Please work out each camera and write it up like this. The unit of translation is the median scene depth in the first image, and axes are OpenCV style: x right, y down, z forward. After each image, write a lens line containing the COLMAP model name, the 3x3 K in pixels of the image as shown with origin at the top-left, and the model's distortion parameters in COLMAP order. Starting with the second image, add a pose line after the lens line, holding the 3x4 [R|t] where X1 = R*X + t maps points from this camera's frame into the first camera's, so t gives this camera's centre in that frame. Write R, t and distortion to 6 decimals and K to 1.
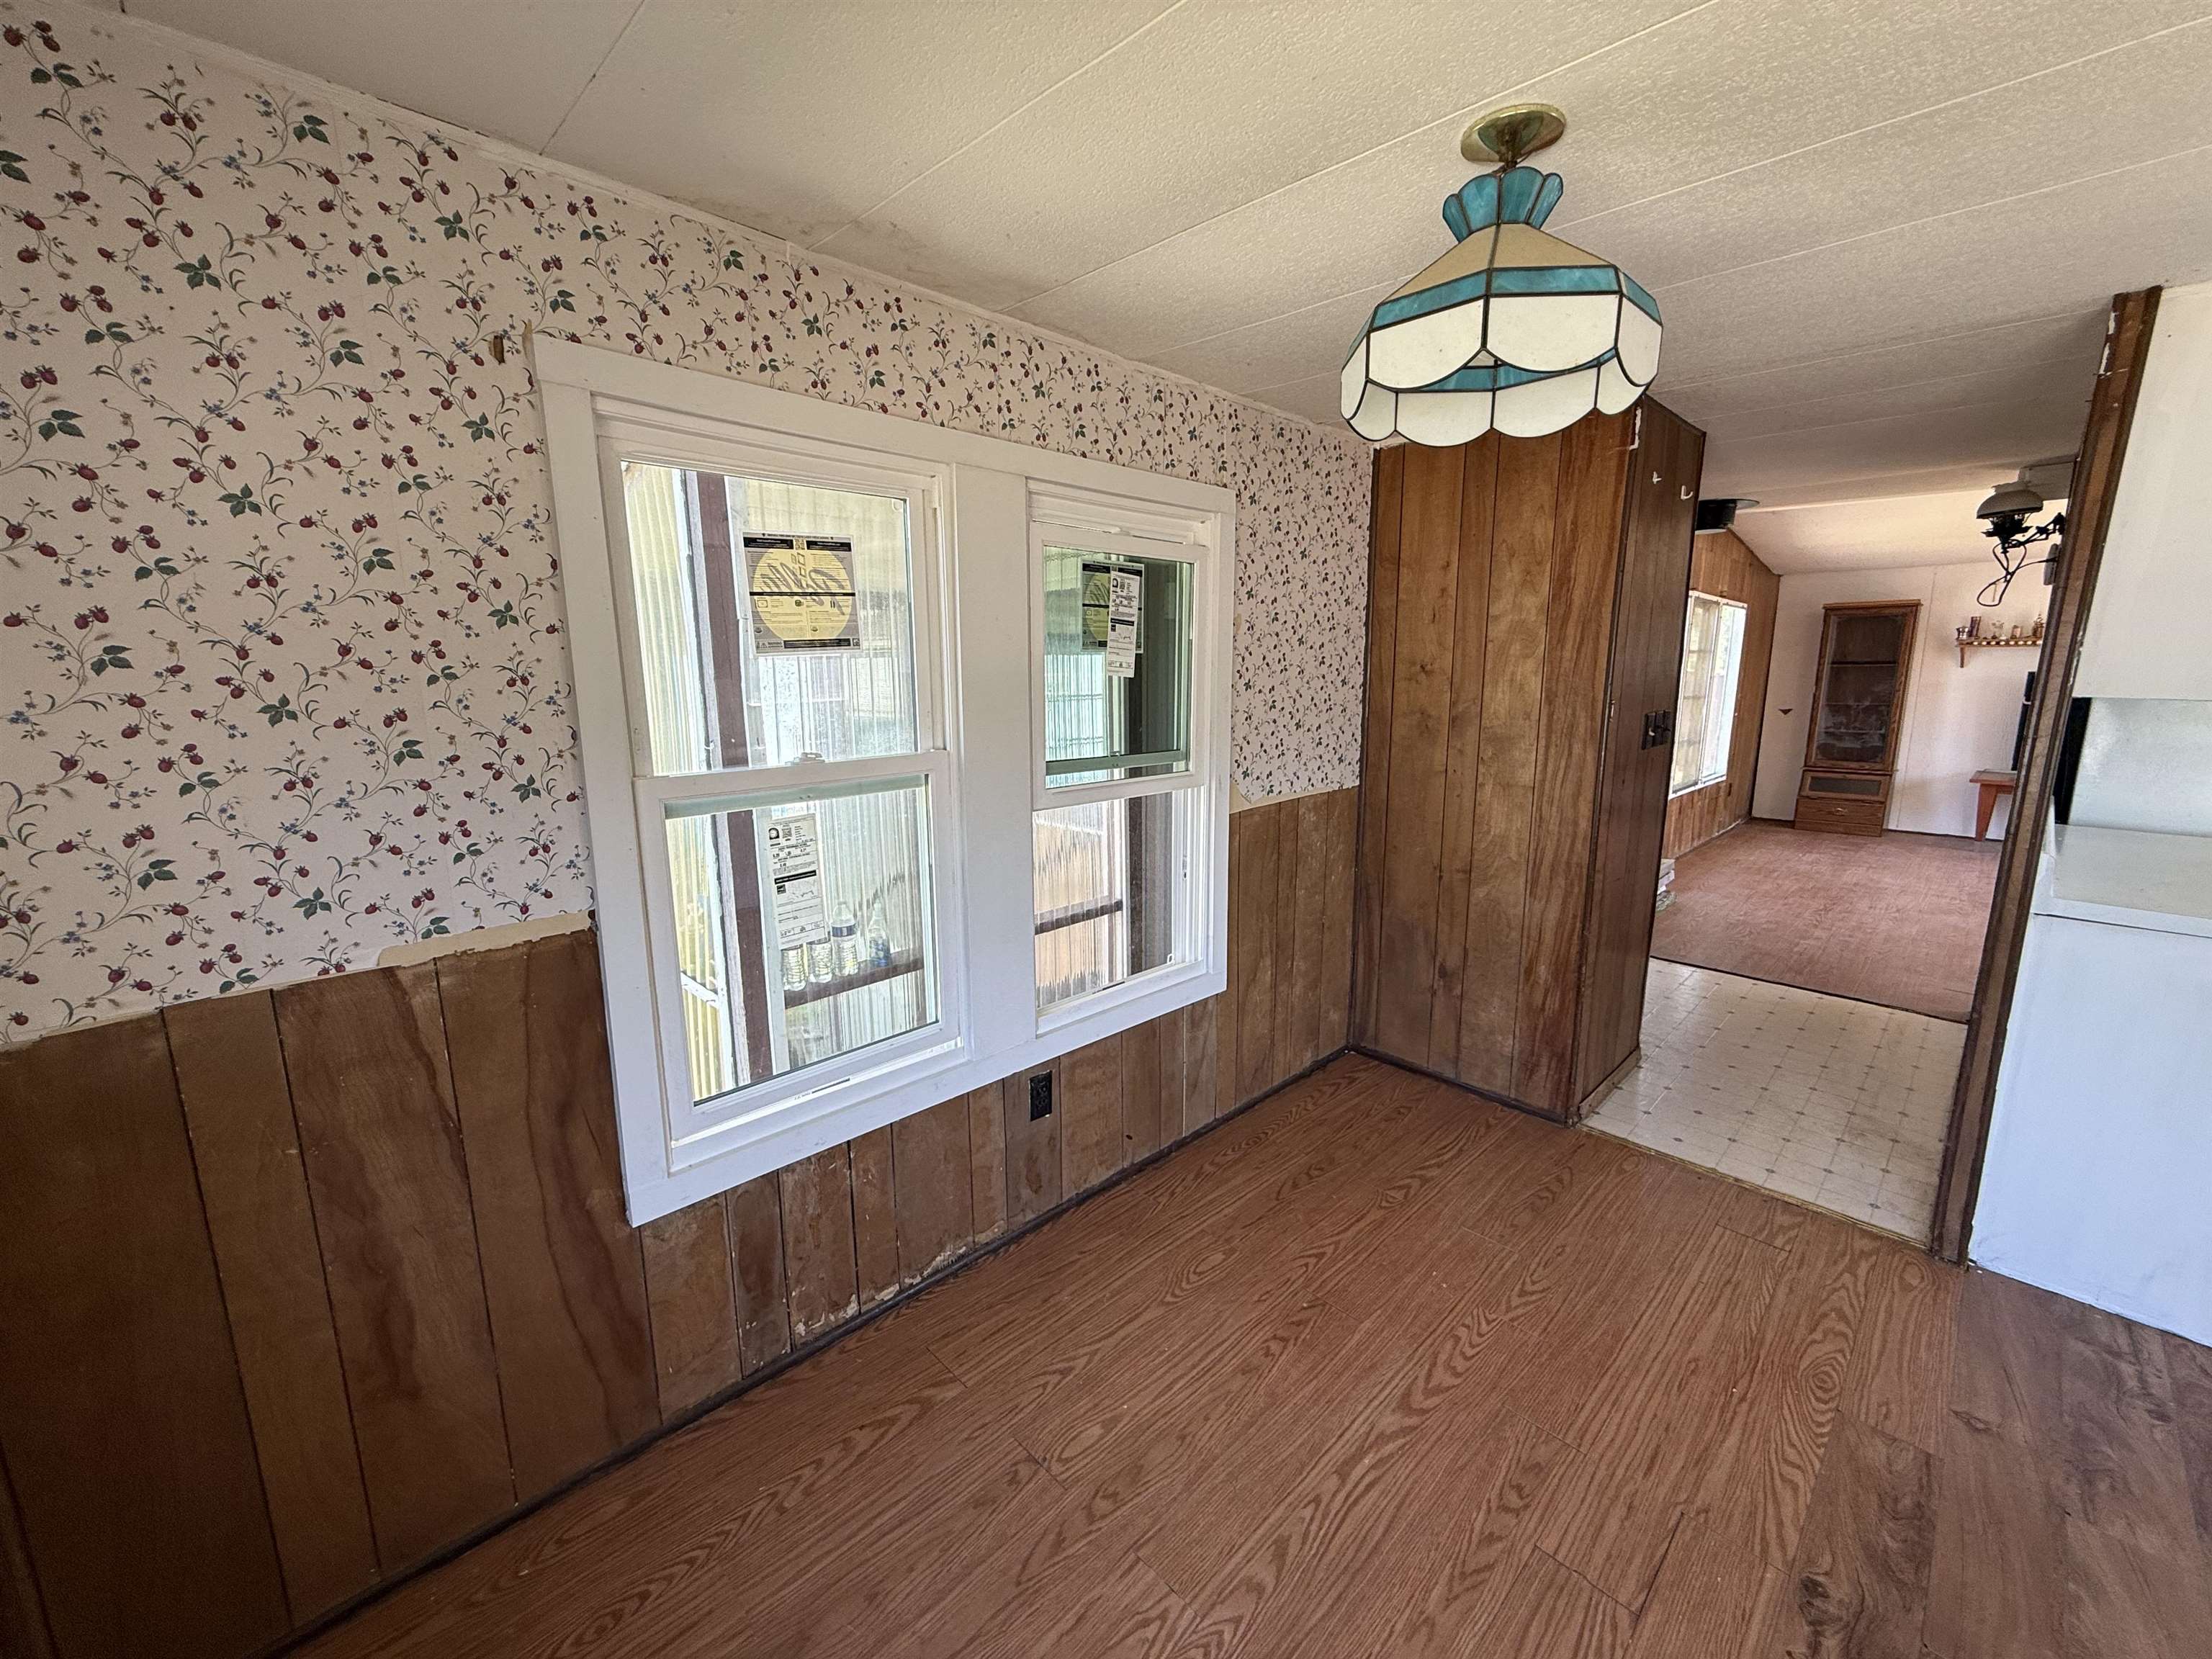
lens RADIAL K [[882.9, 0, 1100.4], [0, 882.9, 827.5], [0, 0, 1]] dist [0.001288, -0.000273]
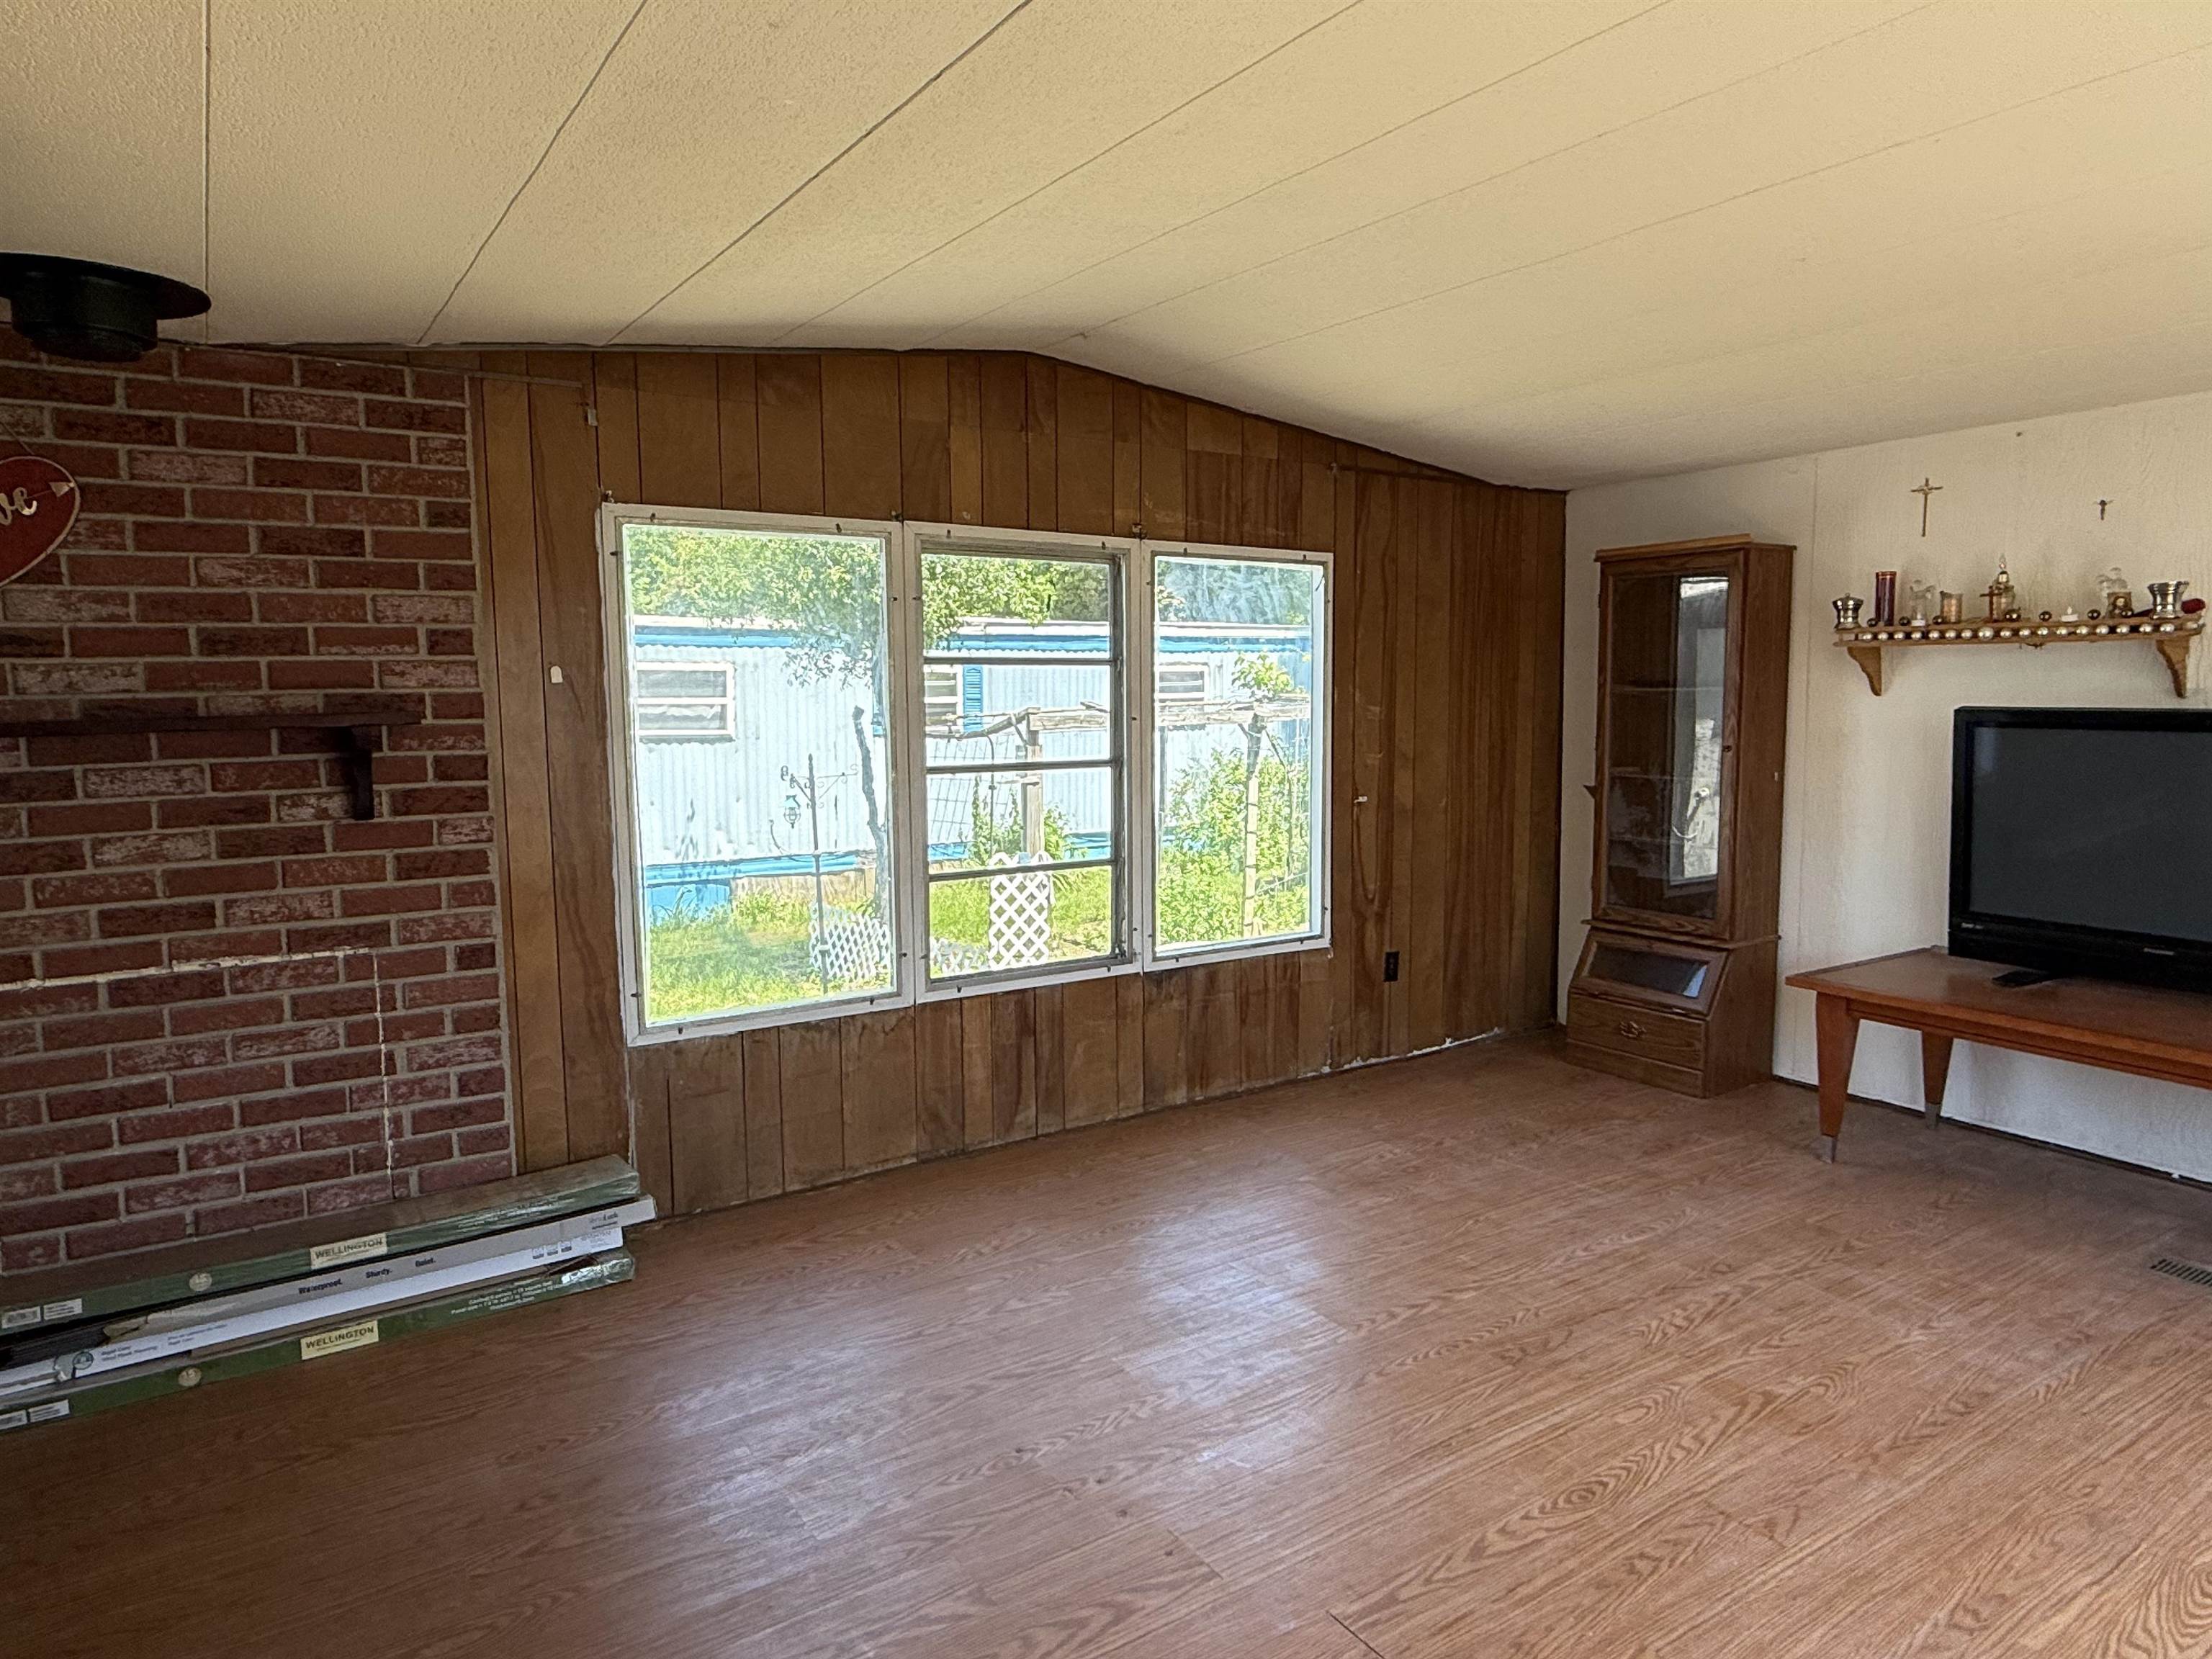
lens RADIAL K [[1361.5, 0, 1098.4], [0, 1361.5, 821.0], [0, 0, 1]] dist [0.001341, 0.000655]
pose [[0.982331, 0.016291, -0.186441, 2.386330], [-0.030801, 0.996693, -0.075191, -0.205540], [0.184599, 0.079605, 0.979585, 1.027519]]
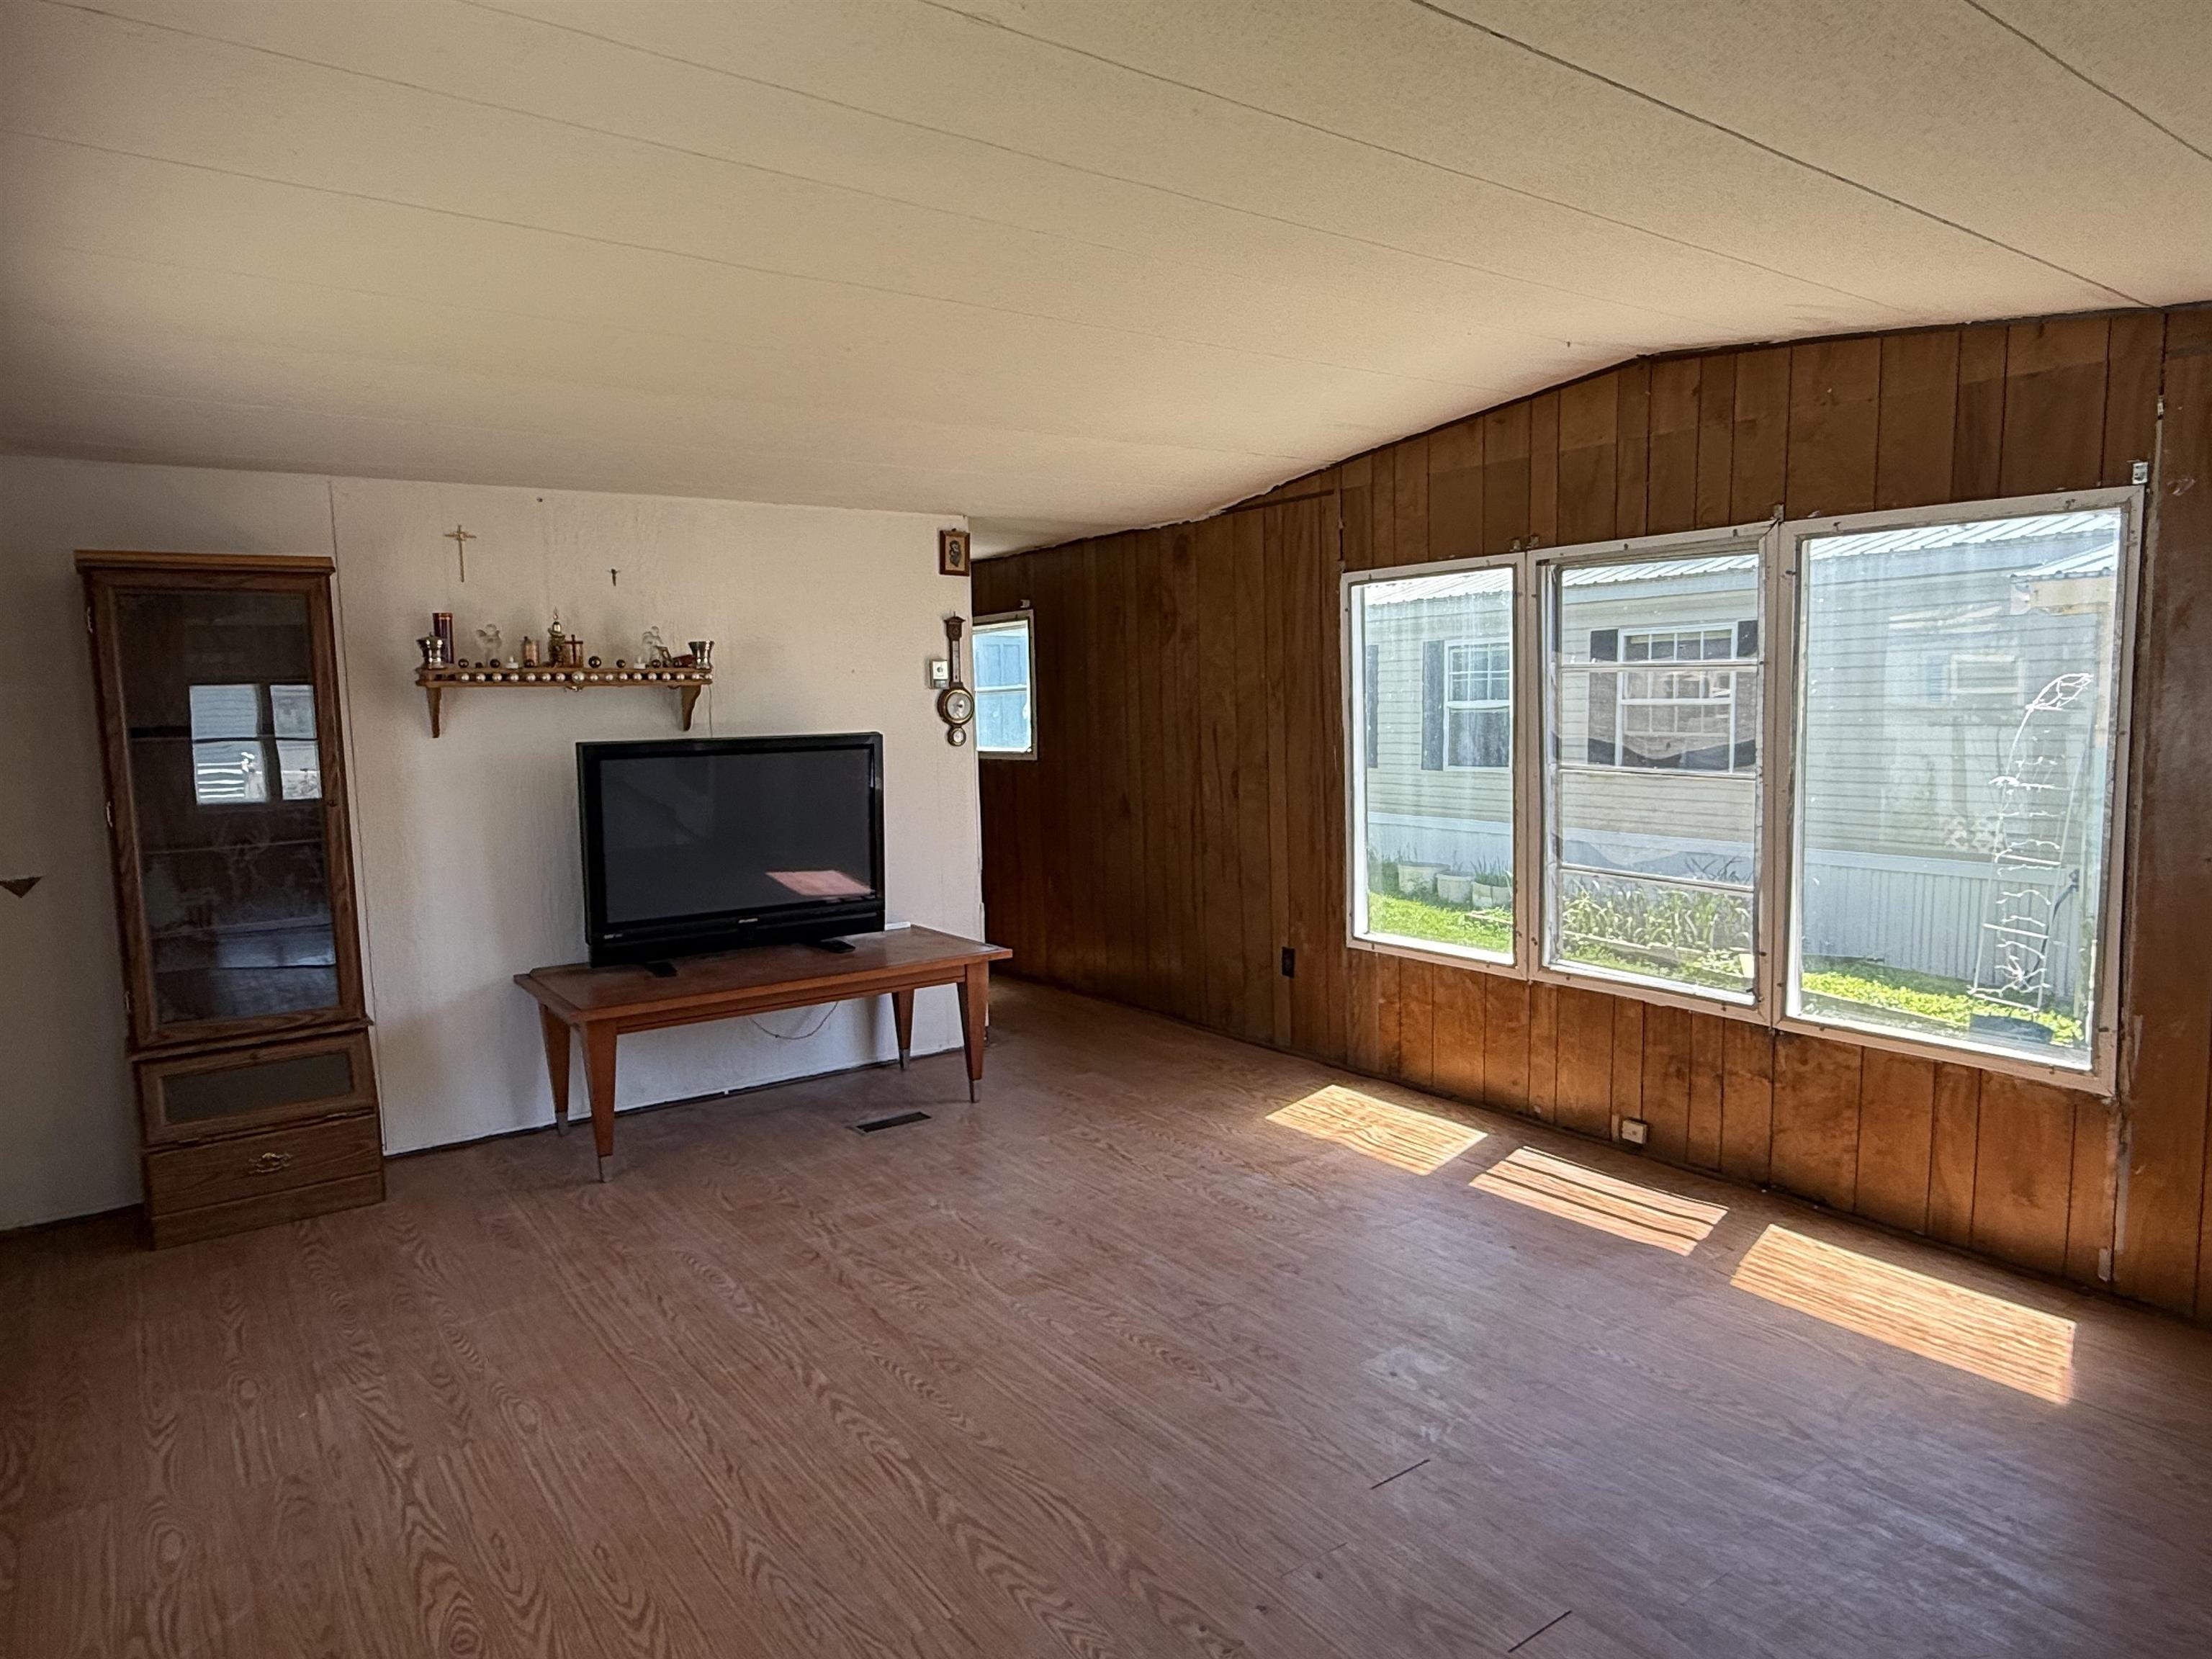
lens RADIAL K [[1361.5, 0, 1107.0], [0, 1361.5, 843.5], [0, 0, 1]] dist [0.001341, 0.000655]
pose [[0.140868, -0.101254, 0.984837, 1.282380], [0.200697, 0.977023, 0.071743, -0.374967], [-0.969473, 0.187547, 0.157952, 1.977357]]
